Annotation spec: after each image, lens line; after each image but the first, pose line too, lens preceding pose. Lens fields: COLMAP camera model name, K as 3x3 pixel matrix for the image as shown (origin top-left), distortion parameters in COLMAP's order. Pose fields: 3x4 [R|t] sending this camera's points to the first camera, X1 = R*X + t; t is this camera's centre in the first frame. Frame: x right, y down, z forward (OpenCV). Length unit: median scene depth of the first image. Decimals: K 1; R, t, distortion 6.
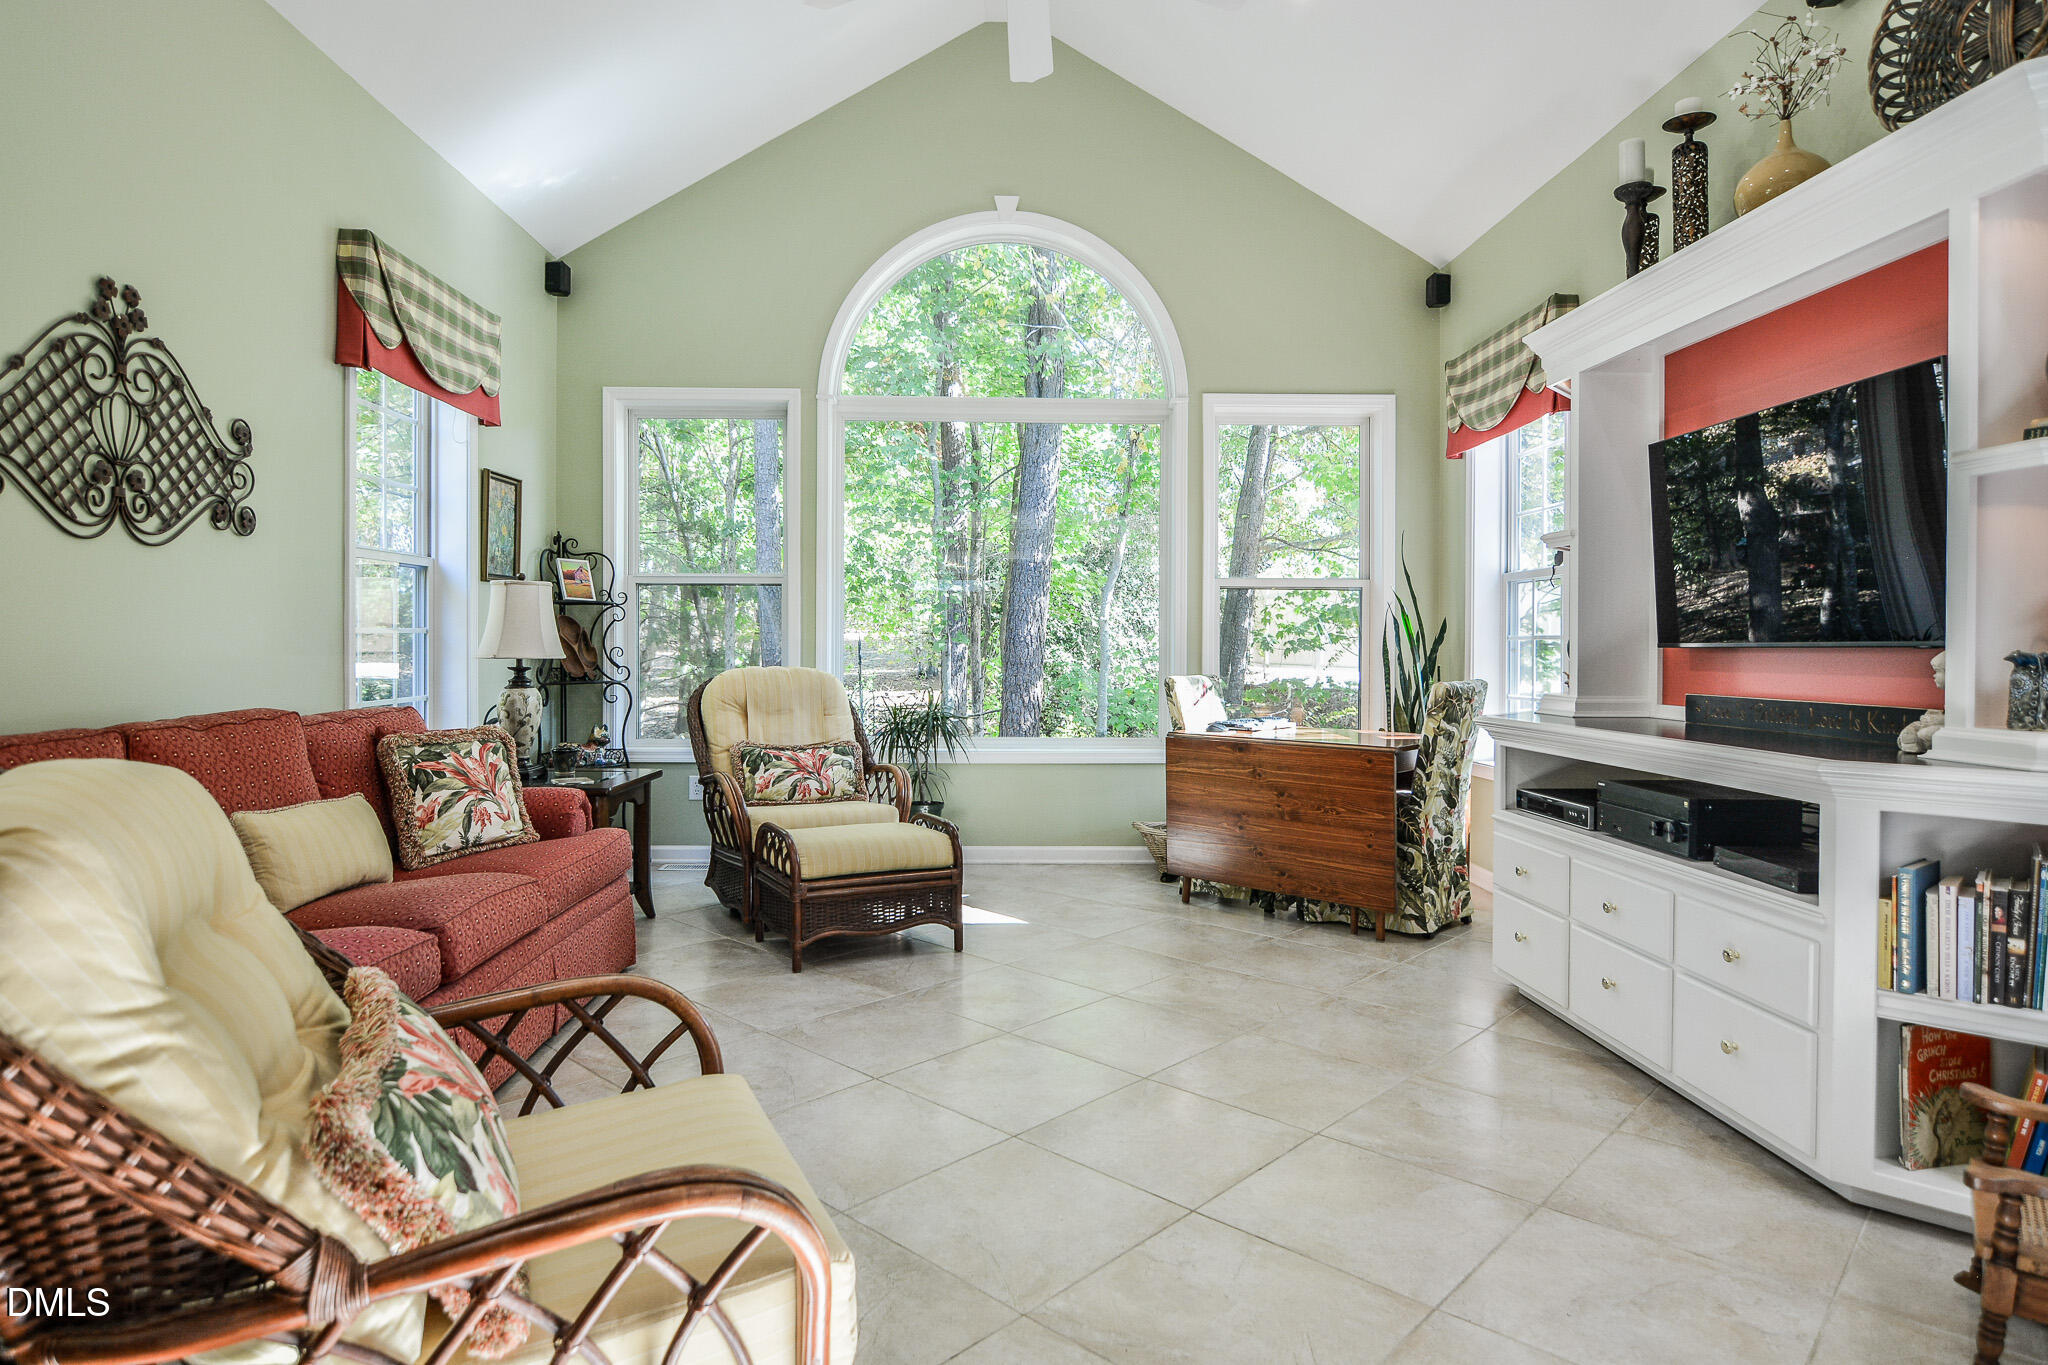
lens RADIAL K [[1128.9, 0, 1023.0], [0, 1128.9, 663.2], [0, 0, 1]] dist [-0.013342, -0.008414]
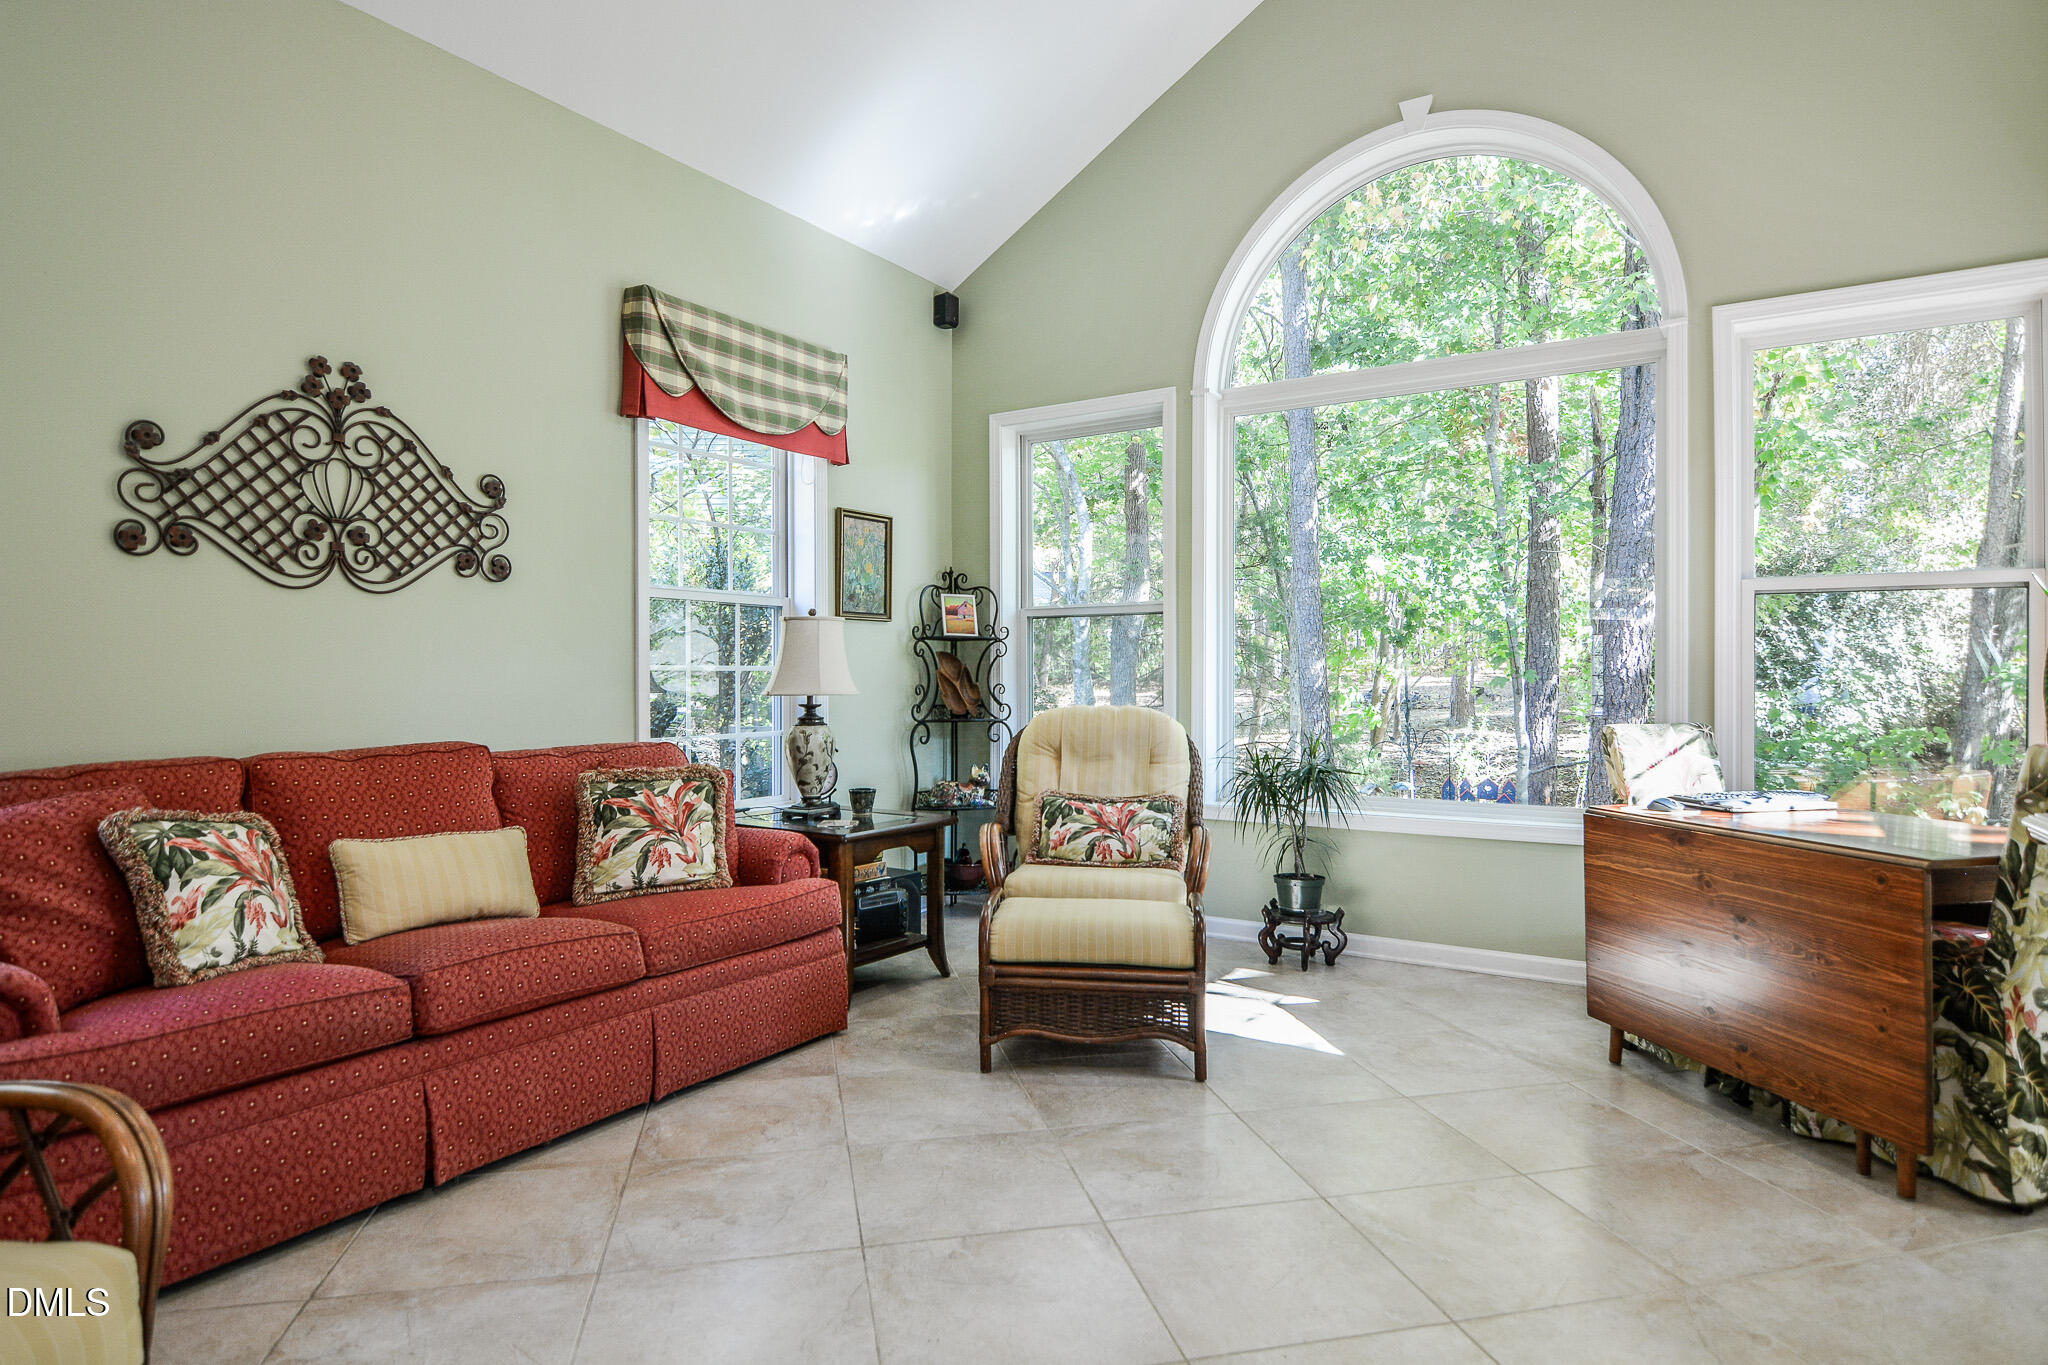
lens RADIAL K [[1128.9, 0, 1024.6], [0, 1128.9, 695.2], [0, 0, 1]] dist [-0.013342, -0.008414]
pose [[0.831373, 0.002623, -0.555709, 0.281421], [-0.005532, 0.999978, -0.003556, -0.002121], [0.555687, 0.006030, 0.831370, 0.313934]]
